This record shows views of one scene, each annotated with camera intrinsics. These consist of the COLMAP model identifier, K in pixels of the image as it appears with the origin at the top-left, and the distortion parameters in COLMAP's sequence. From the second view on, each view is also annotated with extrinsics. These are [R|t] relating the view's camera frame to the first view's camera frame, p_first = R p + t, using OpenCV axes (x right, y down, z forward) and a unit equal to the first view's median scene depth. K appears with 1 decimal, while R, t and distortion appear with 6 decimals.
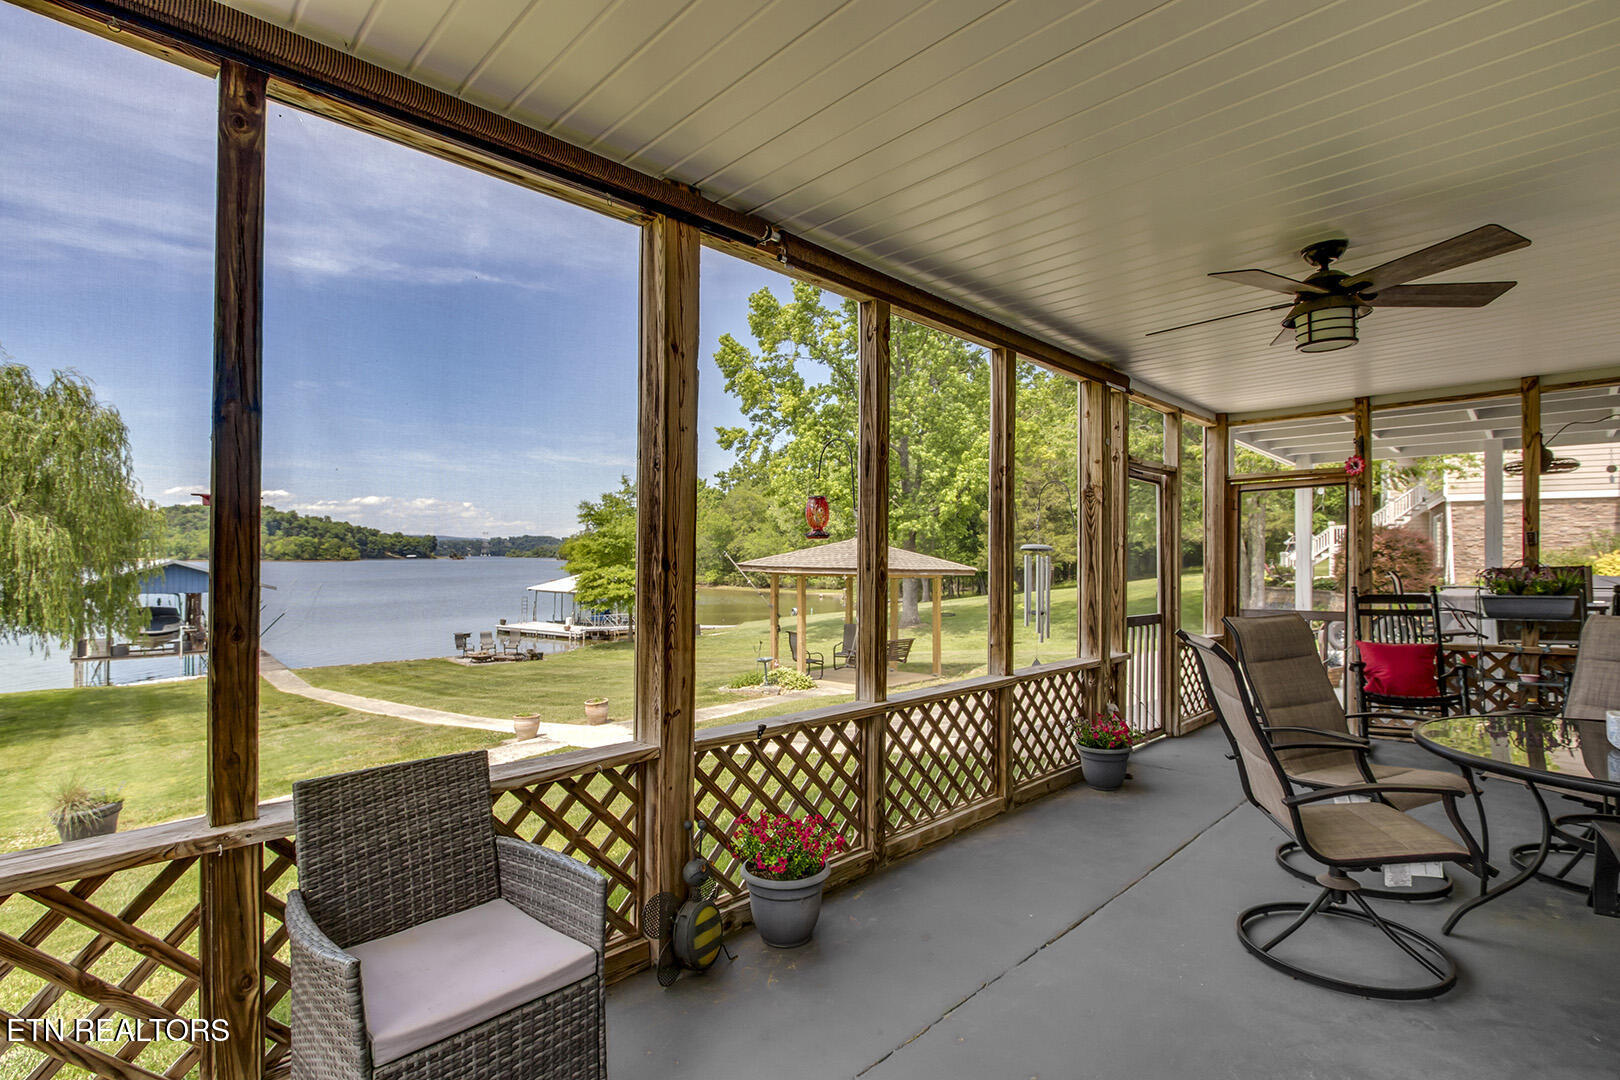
lens RADIAL K [[755.0, 0, 806.5], [0, 755.0, 553.8], [0, 0, 1]] dist [-0.018725, 0.000411]
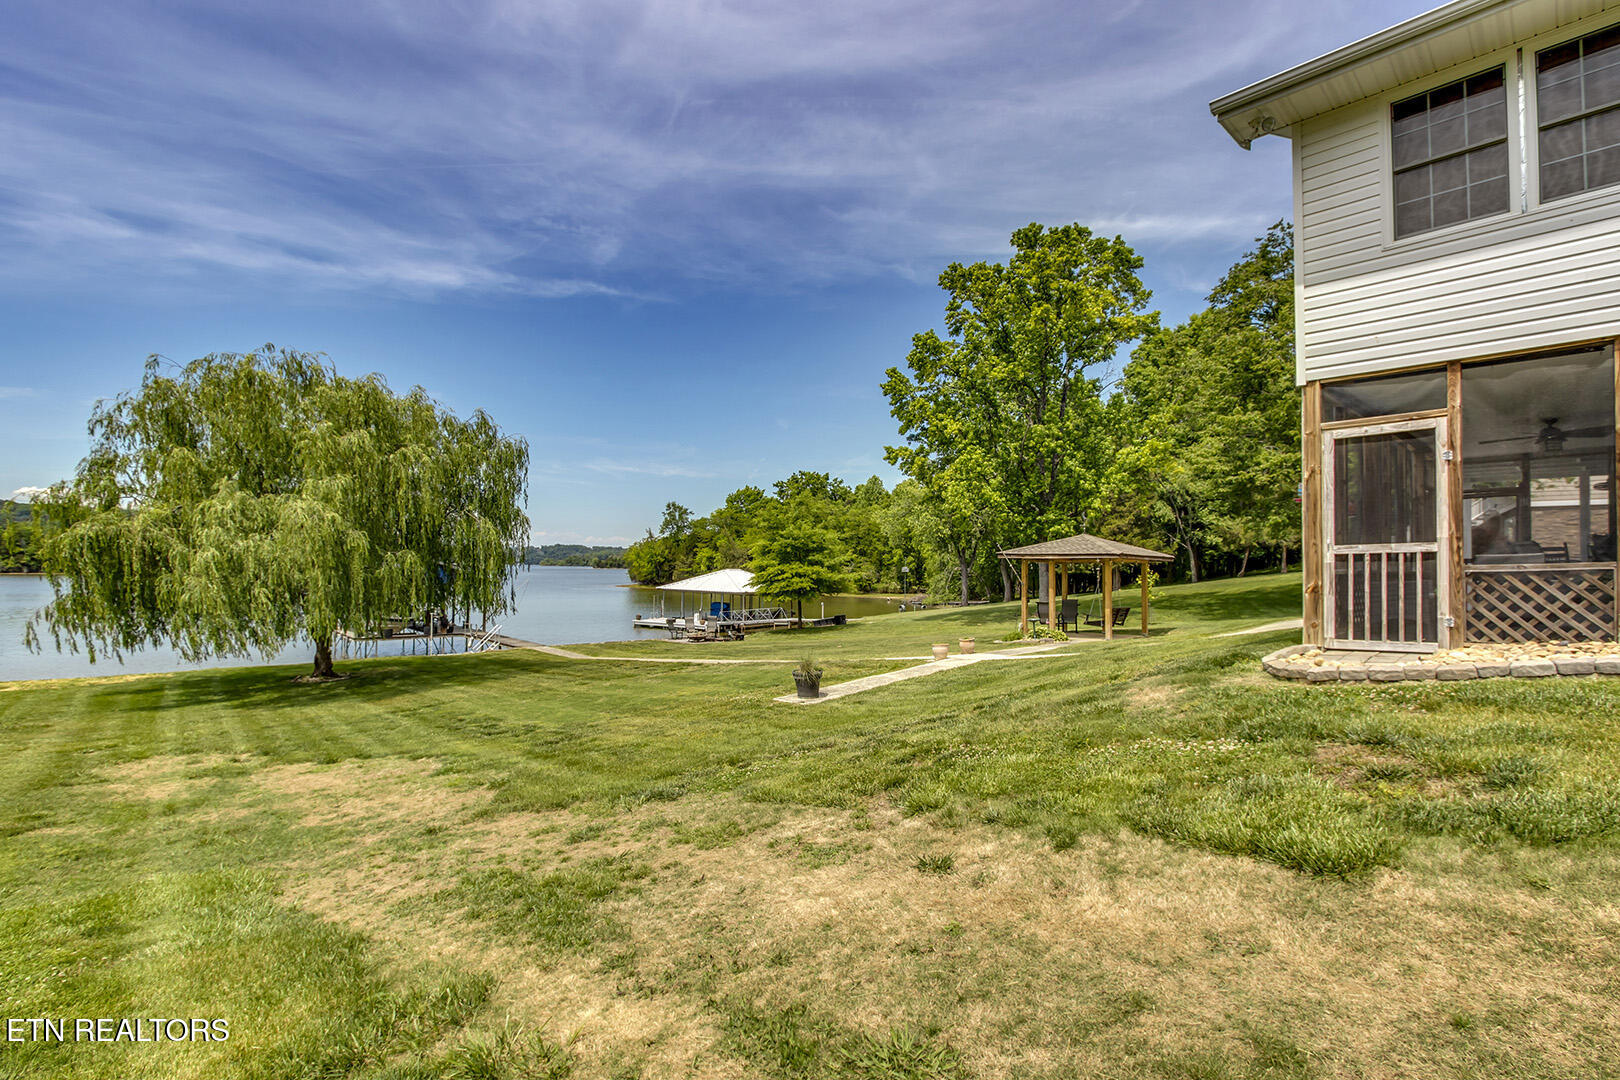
lens RADIAL K [[755.0, 0, 806.5], [0, 755.0, 553.8], [0, 0, 1]] dist [-0.018725, 0.000411]
pose [[0.999405, 0.000450, -0.034479, -0.196722], [-0.000853, 0.999932, -0.011668, 0.015827], [0.034471, 0.011691, 0.999337, -0.187242]]
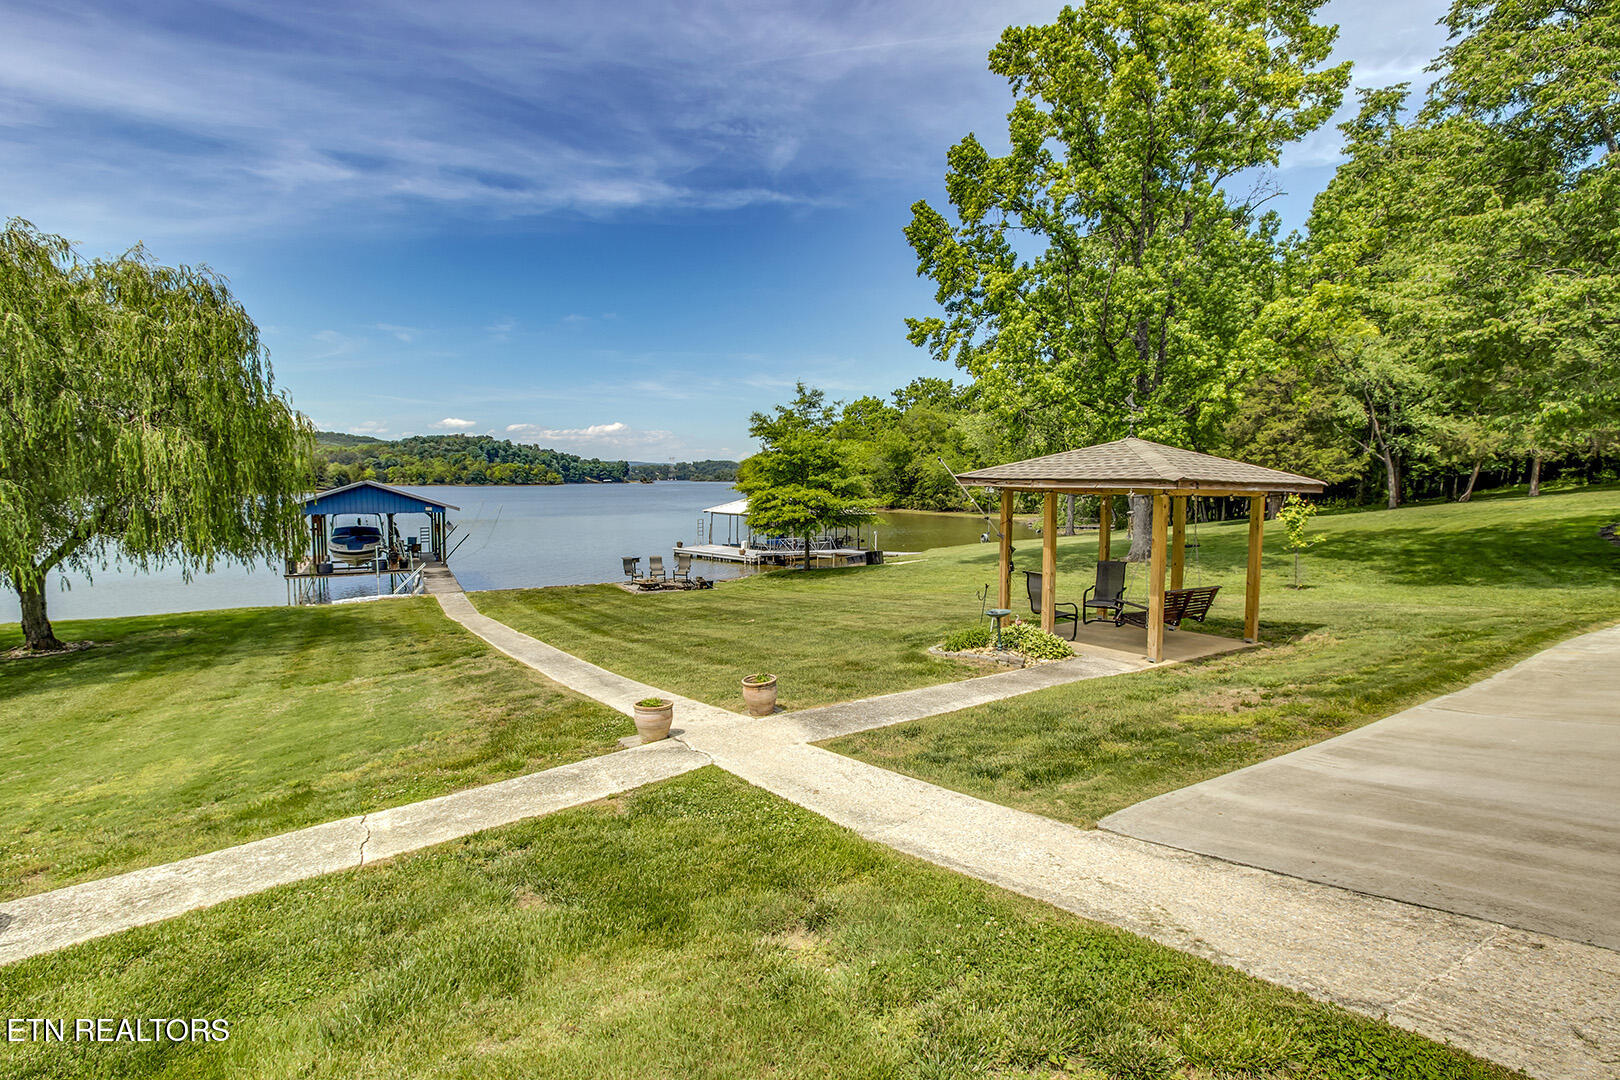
lens RADIAL K [[755.0, 0, 806.5], [0, 755.0, 553.8], [0, 0, 1]] dist [-0.018725, 0.000411]
pose [[0.974004, 0.019140, -0.225722, -0.032869], [0.003690, 0.994951, 0.100293, 0.007325], [0.226502, -0.098519, 0.969015, 0.136165]]
